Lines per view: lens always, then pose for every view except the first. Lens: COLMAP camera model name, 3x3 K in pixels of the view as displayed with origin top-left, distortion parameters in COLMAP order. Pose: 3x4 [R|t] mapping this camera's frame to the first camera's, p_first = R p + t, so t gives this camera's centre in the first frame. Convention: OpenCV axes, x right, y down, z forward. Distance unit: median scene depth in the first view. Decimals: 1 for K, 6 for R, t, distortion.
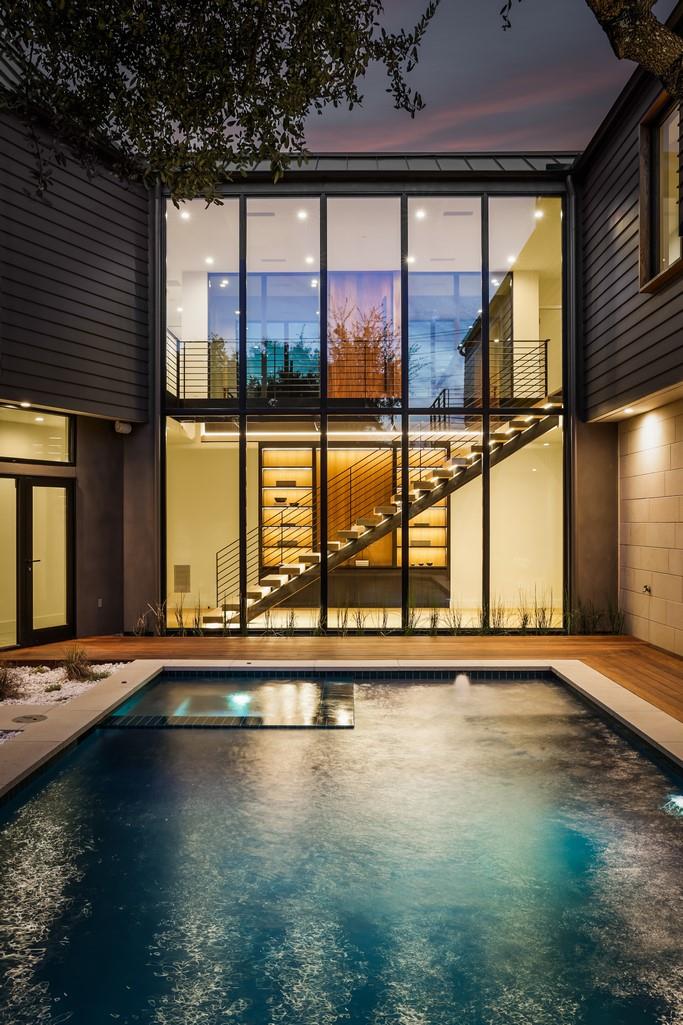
lens RADIAL K [[830.4, 0, 354.0], [0, 830.4, 545.2], [0, 0, 1]] dist [-0.036459, 0.042691]
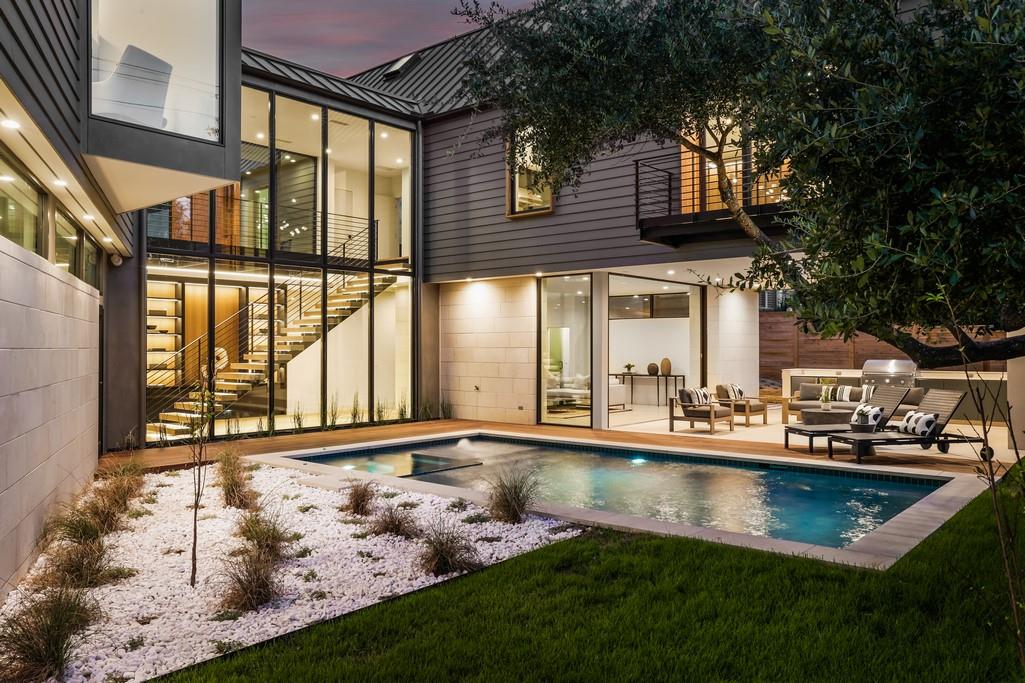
lens RADIAL K [[792.8, 0, 516.3], [0, 792.8, 346.8], [0, 0, 1]] dist [-0.002732, -0.001060]
pose [[0.625273, 0.004174, 0.780395, -0.724366], [0.023489, 0.999432, -0.024166, 0.010197], [-0.780053, 0.033441, 0.624820, -0.041467]]
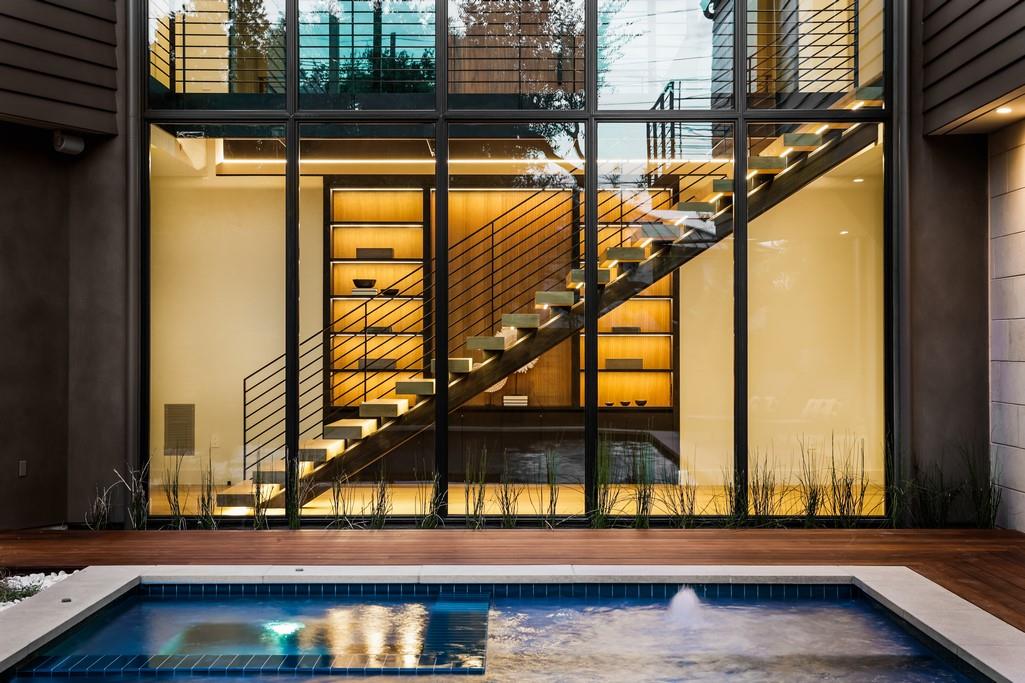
lens RADIAL K [[1591.1, 0, 507.2], [0, 1591.1, 332.1], [0, 0, 1]] dist [0.146573, 0.000000]
pose [[0.999992, -0.000134, -0.003965, 0.010608], [-0.000005, 0.999391, -0.034894, 0.016026], [0.003967, 0.034893, 0.999383, -0.043347]]
